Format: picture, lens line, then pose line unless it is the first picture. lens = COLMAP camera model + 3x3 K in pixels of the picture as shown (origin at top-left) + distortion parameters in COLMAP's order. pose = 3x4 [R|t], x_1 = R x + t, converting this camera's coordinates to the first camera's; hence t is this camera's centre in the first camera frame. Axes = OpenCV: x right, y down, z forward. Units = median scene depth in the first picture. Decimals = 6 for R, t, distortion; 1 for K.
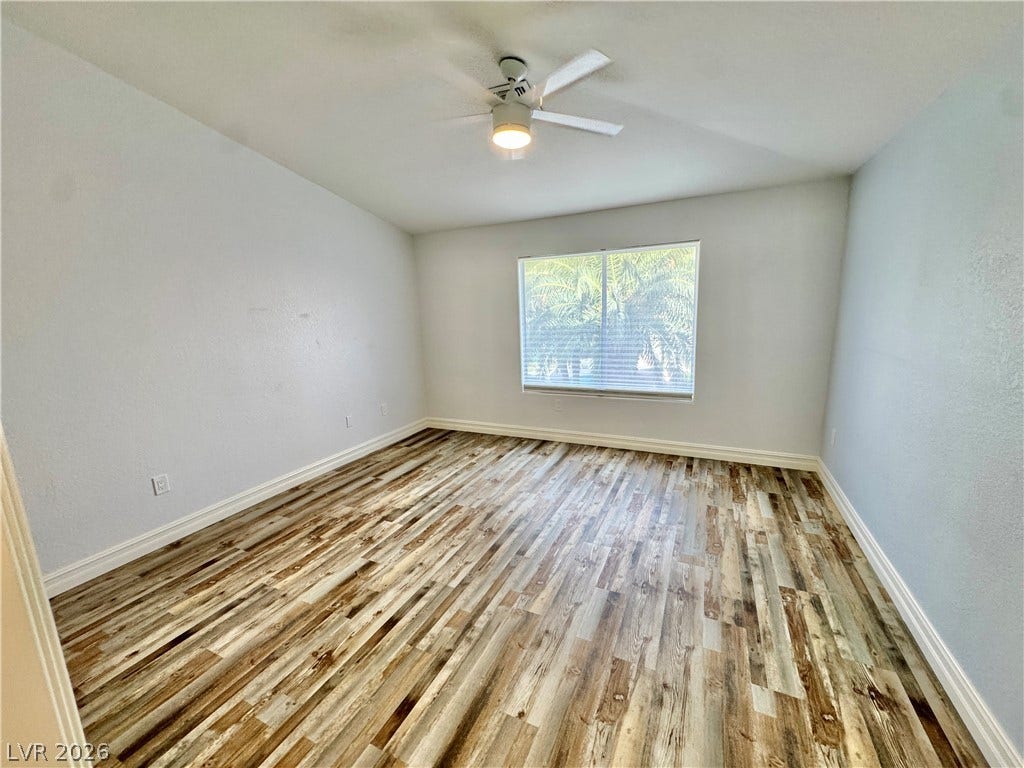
lens RADIAL K [[407.1, 0, 509.9], [0, 407.1, 382.6], [0, 0, 1]] dist [0.000275, 0.000358]
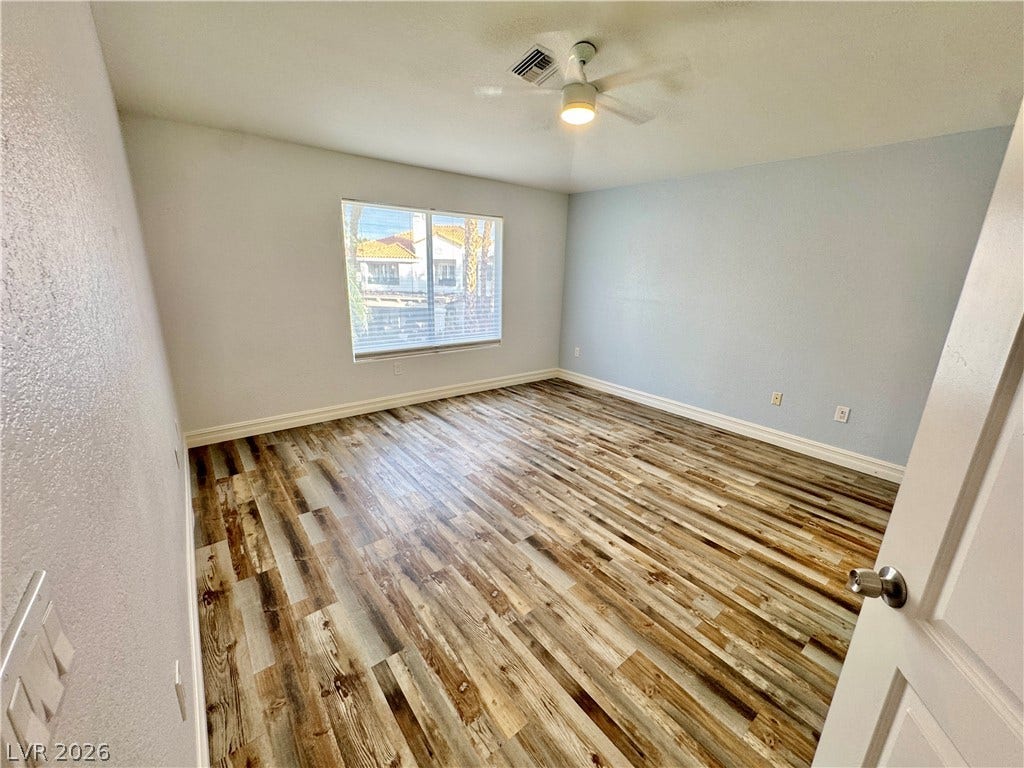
lens RADIAL K [[407.1, 0, 510.7], [0, 407.1, 389.7], [0, 0, 1]] dist [0.000275, 0.000358]
pose [[0.436795, -0.209209, 0.874895, -1.114528], [0.119631, 0.977451, 0.174006, -0.057108], [-0.891571, 0.028660, 0.451974, 0.616264]]
